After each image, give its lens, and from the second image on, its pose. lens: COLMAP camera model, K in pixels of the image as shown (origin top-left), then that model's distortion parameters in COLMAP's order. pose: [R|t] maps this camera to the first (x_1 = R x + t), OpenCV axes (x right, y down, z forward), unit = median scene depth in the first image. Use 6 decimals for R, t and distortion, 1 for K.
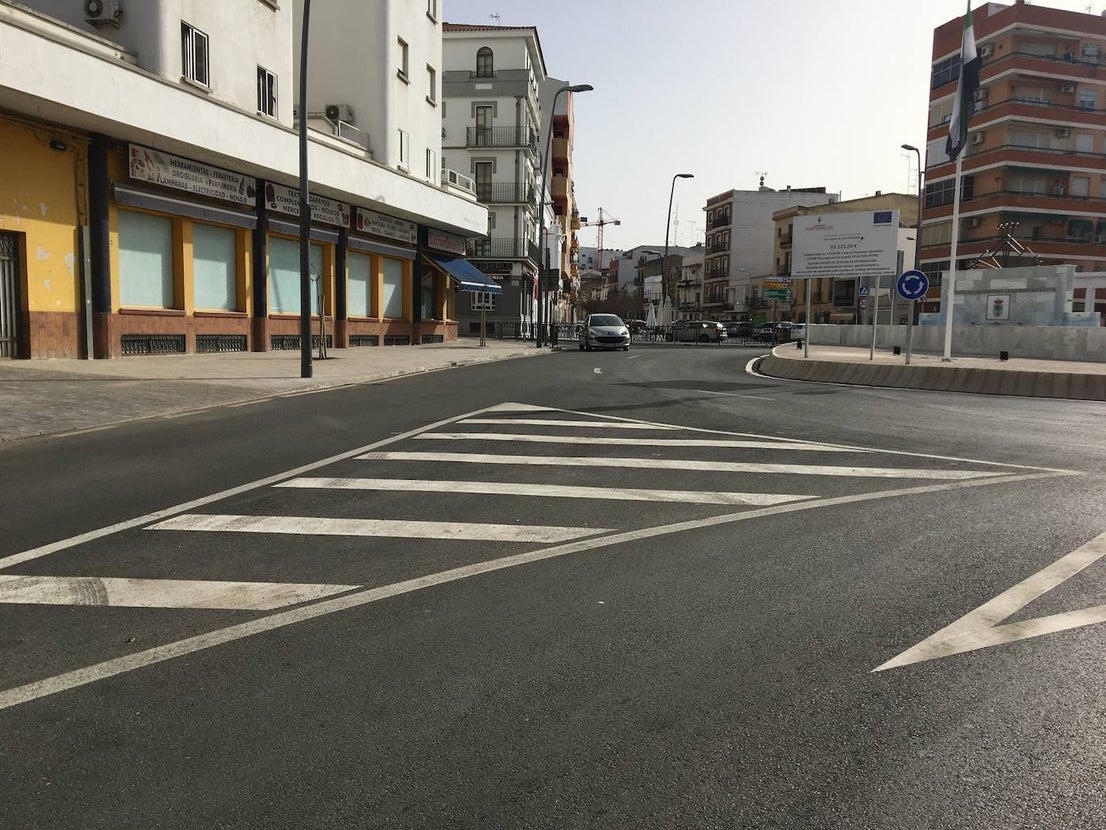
lens RADIAL K [[925.8, 0, 544.1], [0, 925.8, 425.8], [0, 0, 1]] dist [0.073071, -0.102063]
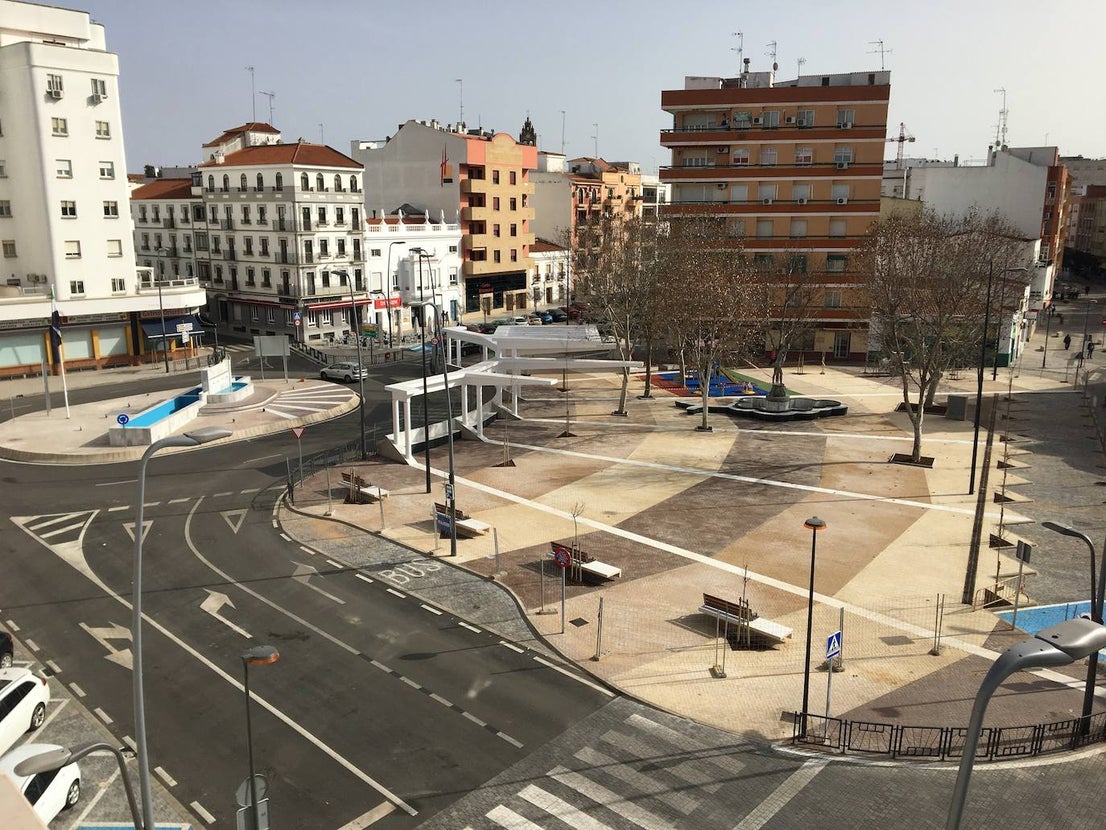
lens RADIAL K [[925.8, 0, 545.7], [0, 925.8, 415.9], [0, 0, 1]] dist [0.073071, -0.102063]
pose [[0.878436, 0.081486, -0.470861, 1.170491], [-0.031145, 0.993022, 0.113746, -0.172174], [0.476844, -0.085254, 0.874844, -0.280013]]
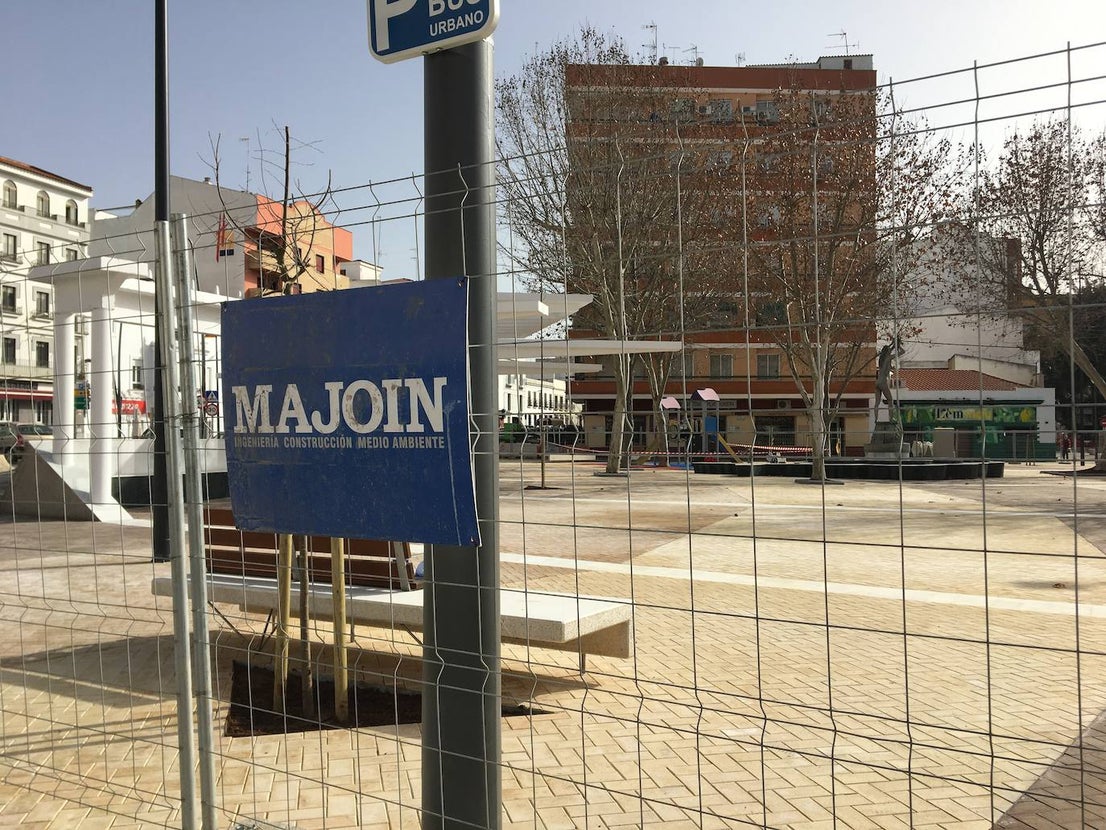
lens RADIAL K [[925.8, 0, 548.4], [0, 925.8, 418.0], [0, 0, 1]] dist [0.073071, -0.102063]
pose [[0.966311, -0.029205, -0.255715, 0.820056], [-0.003540, 0.991939, -0.126664, -0.011858], [0.257353, 0.123302, 0.958418, 0.223411]]
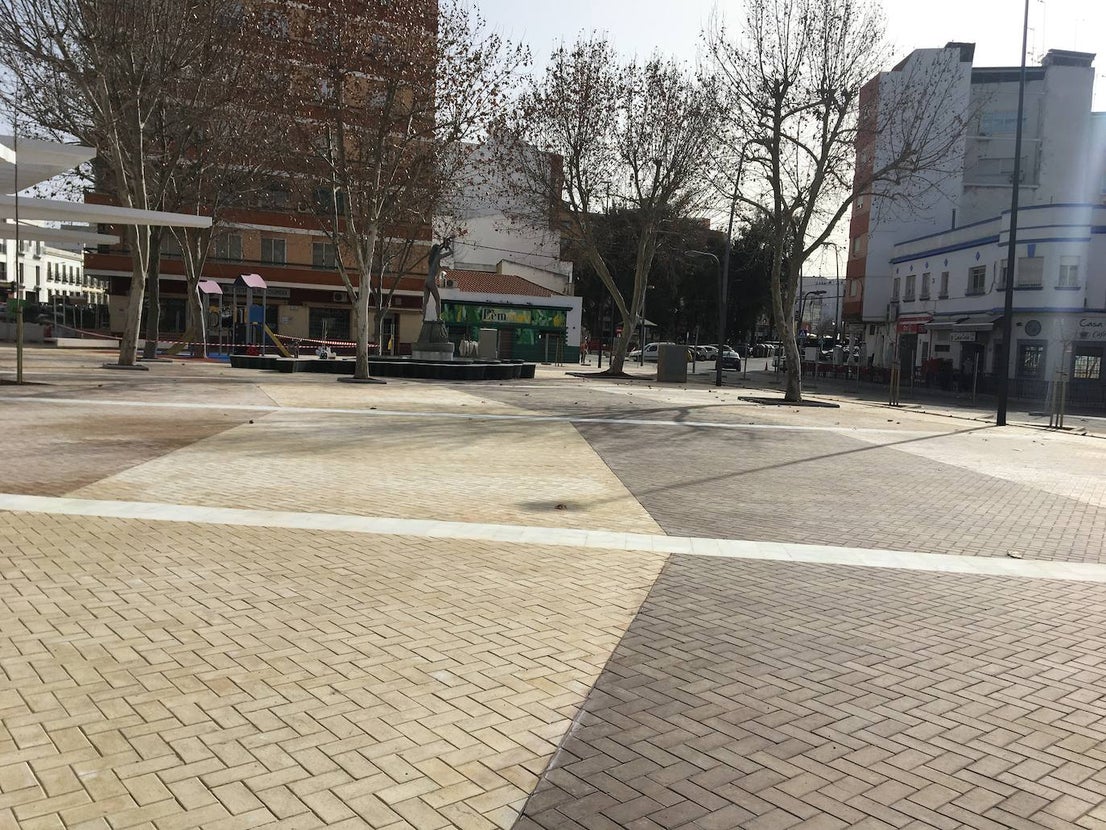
lens RADIAL K [[925.8, 0, 550.1], [0, 925.8, 408.7], [0, 0, 1]] dist [0.073071, -0.102063]
pose [[0.979487, 0.005174, 0.201442, 0.830349], [-0.000901, 0.999773, -0.021297, -0.017042], [-0.201507, 0.020679, 0.979269, 0.254955]]
